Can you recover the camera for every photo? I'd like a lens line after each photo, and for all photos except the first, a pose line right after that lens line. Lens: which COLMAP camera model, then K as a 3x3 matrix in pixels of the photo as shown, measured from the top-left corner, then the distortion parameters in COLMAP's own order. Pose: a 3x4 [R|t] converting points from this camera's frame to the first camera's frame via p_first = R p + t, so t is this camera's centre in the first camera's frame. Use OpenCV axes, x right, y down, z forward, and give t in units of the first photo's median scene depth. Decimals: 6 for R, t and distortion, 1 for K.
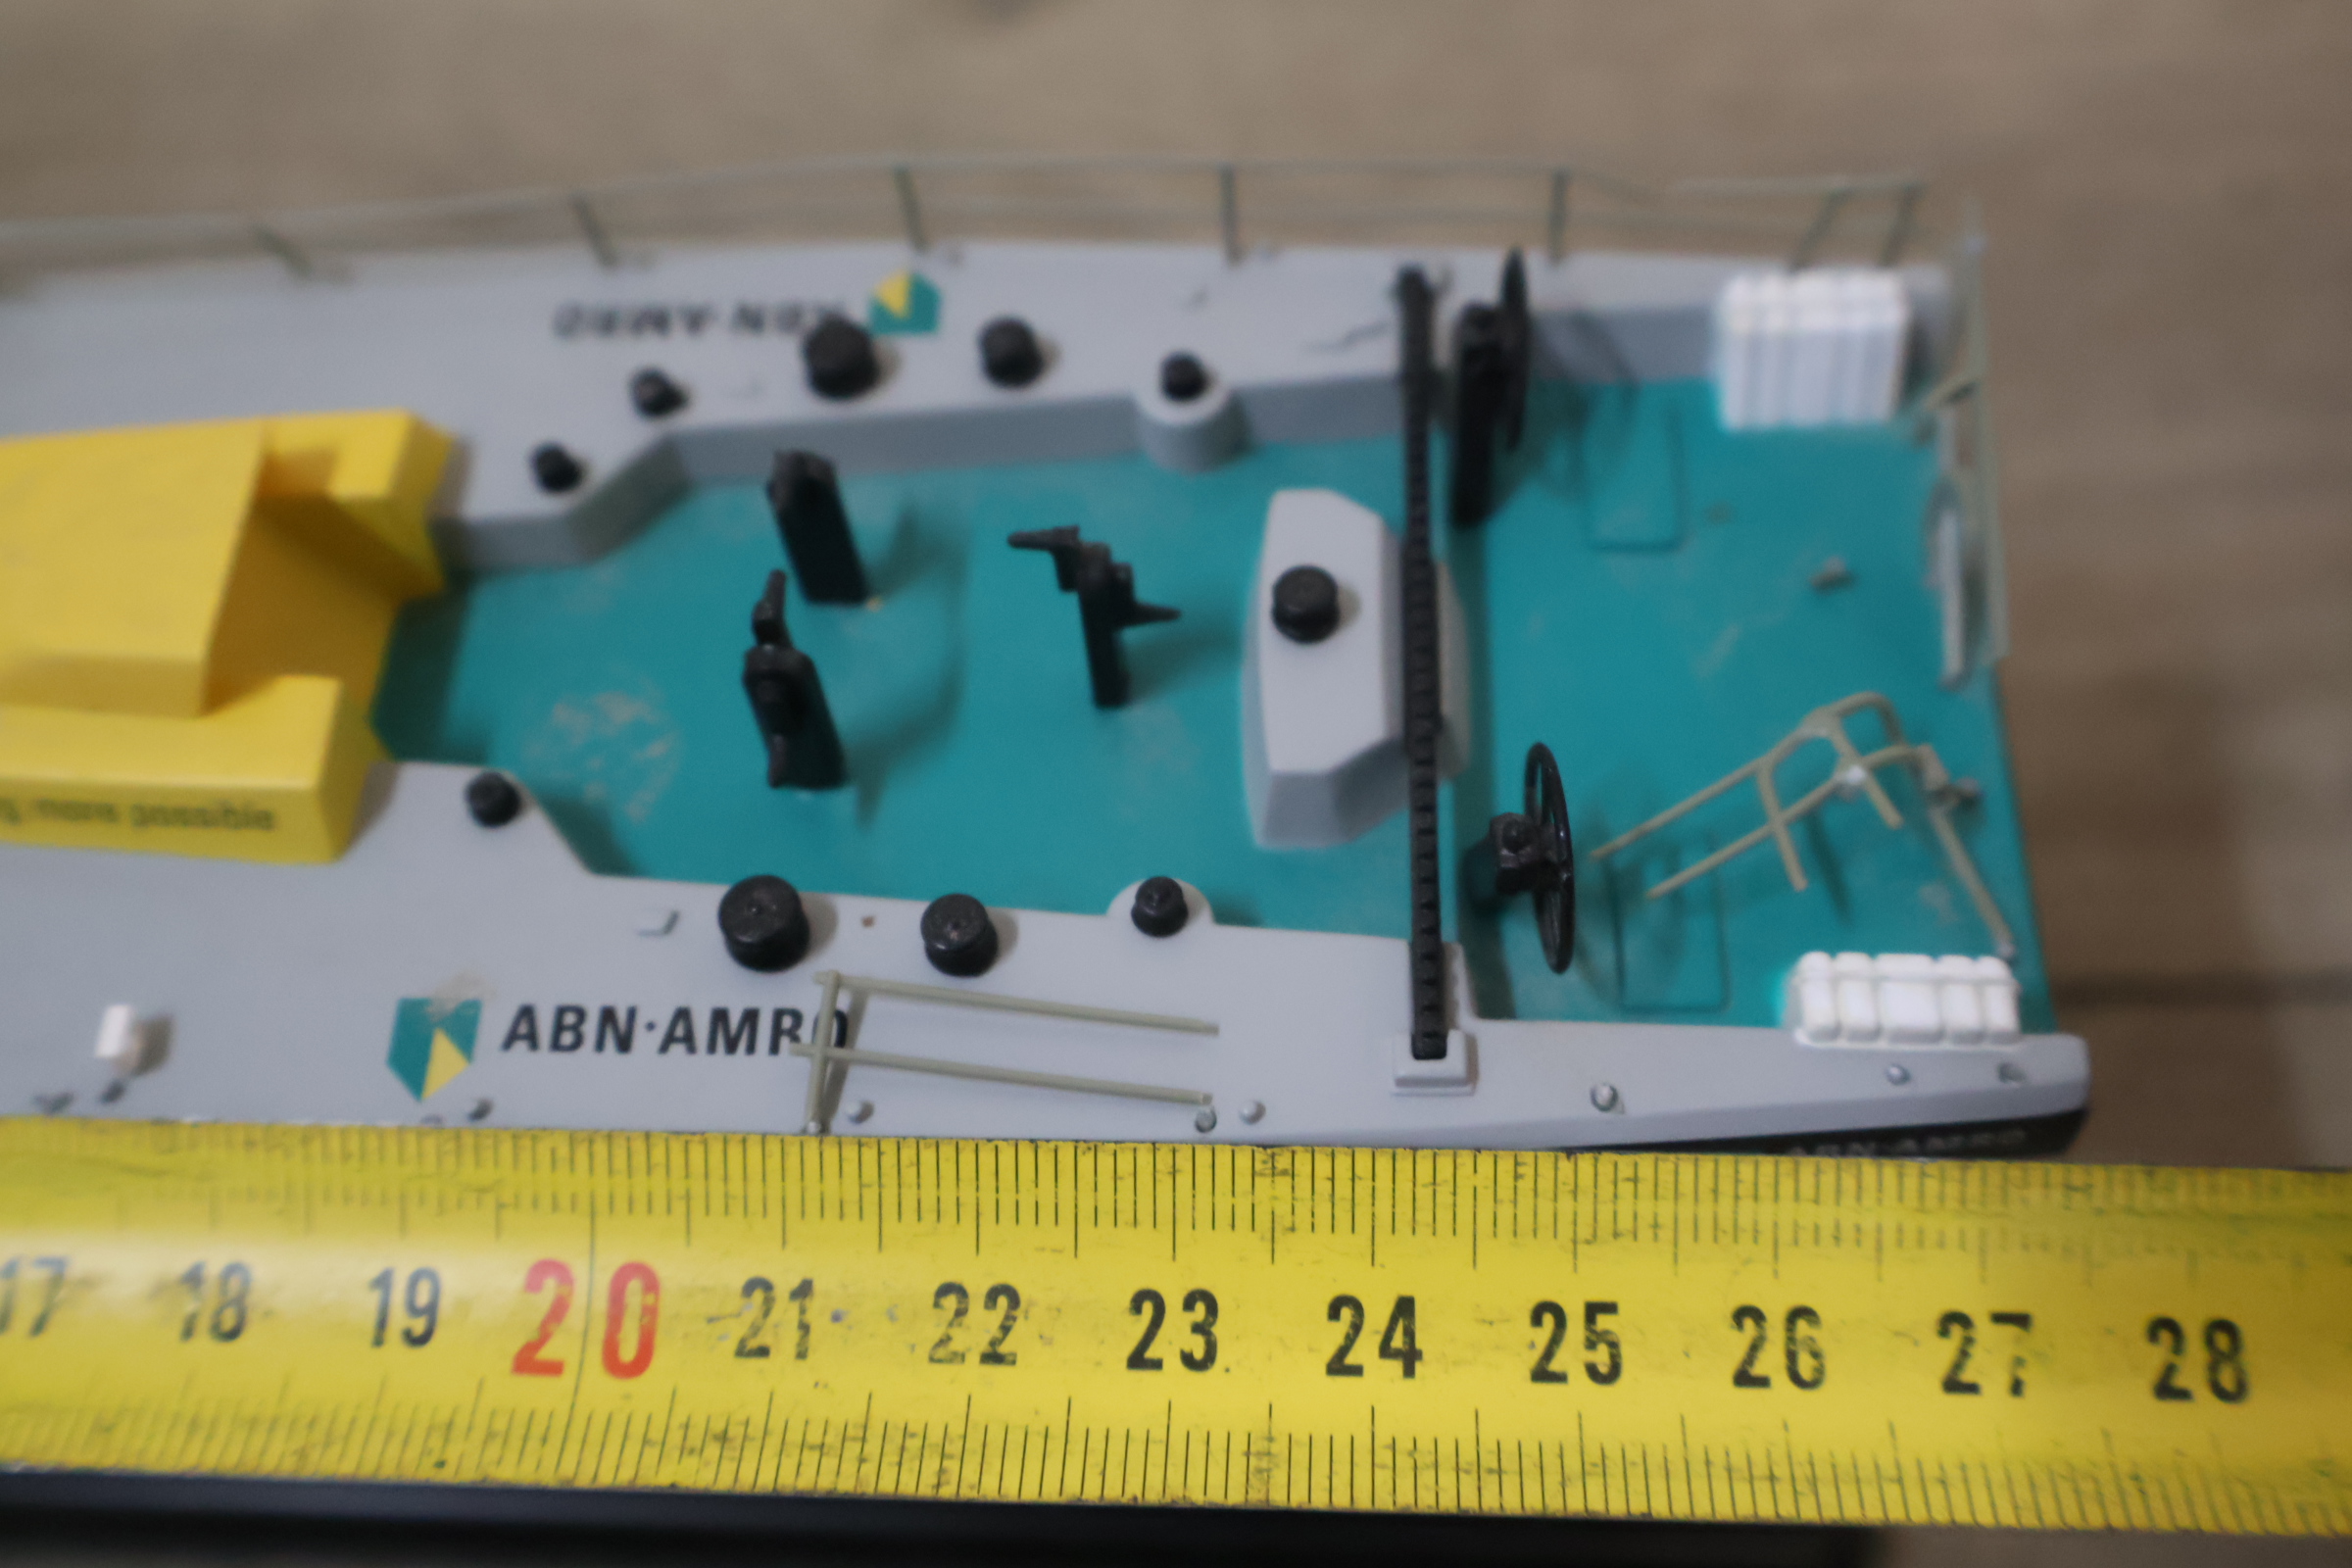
lens RADIAL K [[2531.7, 0, 1168.0], [0, 2531.7, 767.5], [0, 0, 1]] dist [0.007605, 0.000000]
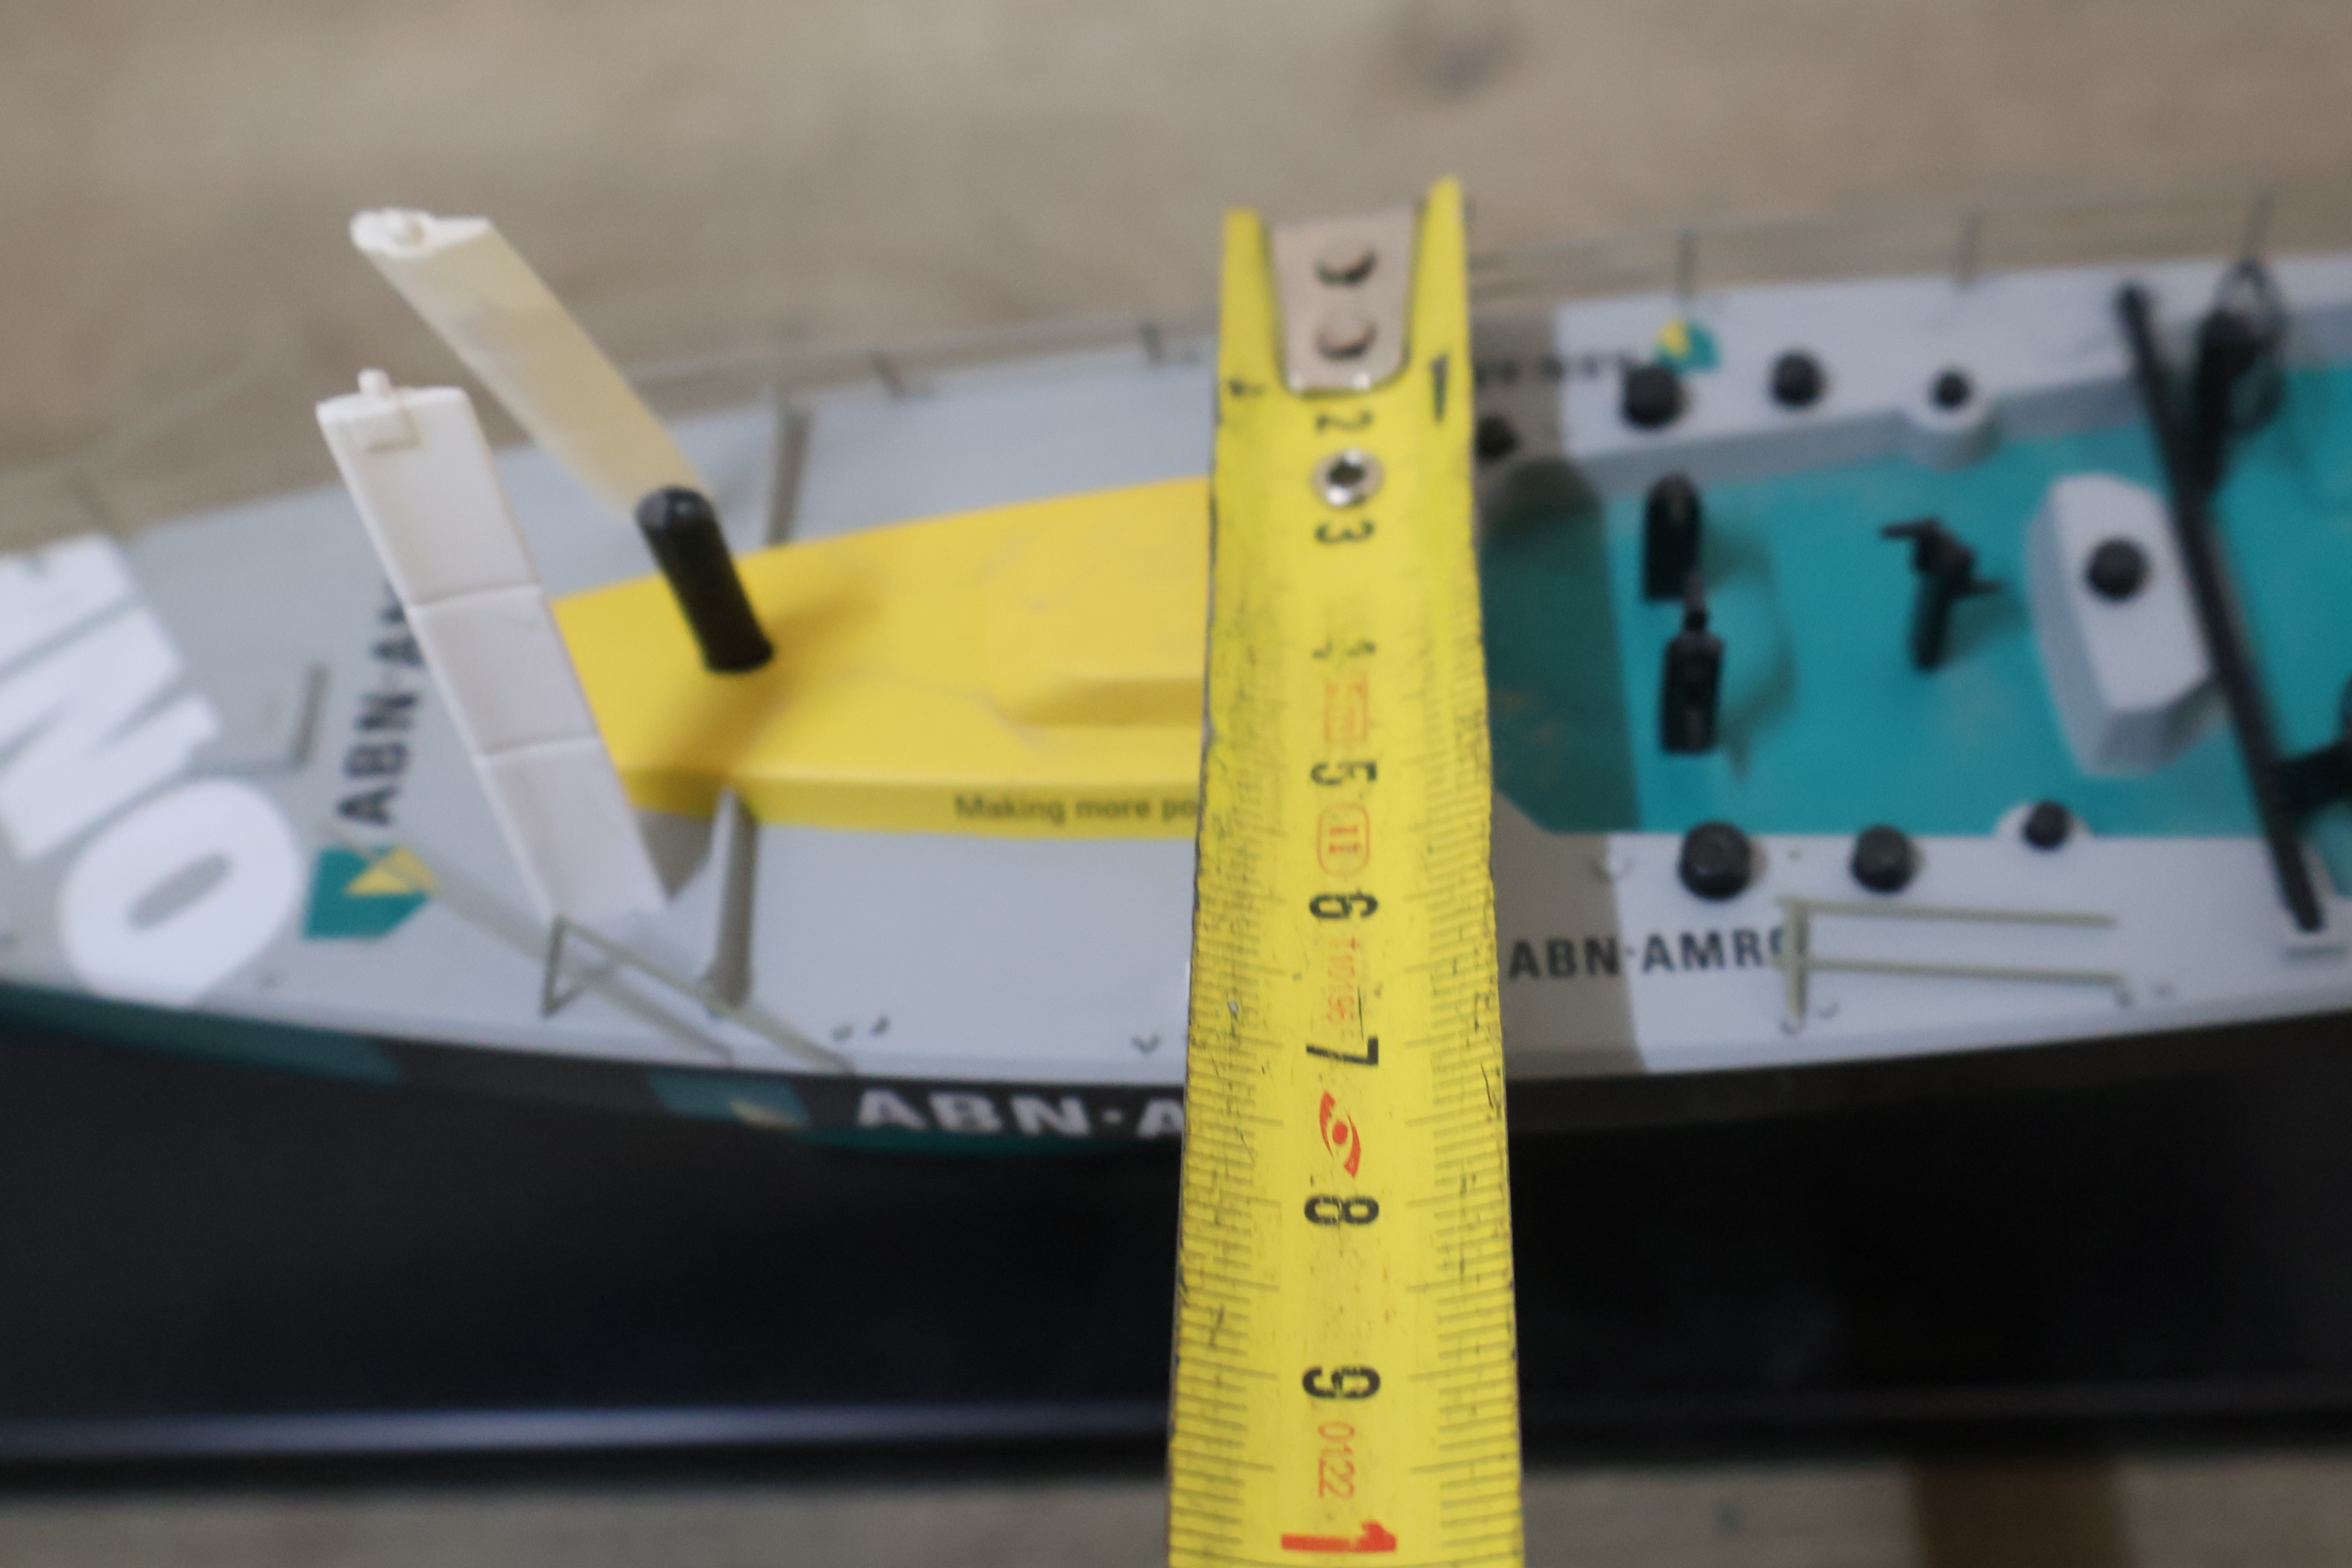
lens RADIAL K [[2531.7, 0, 1168.7], [0, 2531.7, 792.7], [0, 0, 1]] dist [0.007605, 0.000000]
pose [[0.997084, -0.065207, -0.039638, -0.363812], [0.064802, 0.997833, -0.011419, 0.025430], [0.040297, 0.008817, 0.999149, -0.214231]]
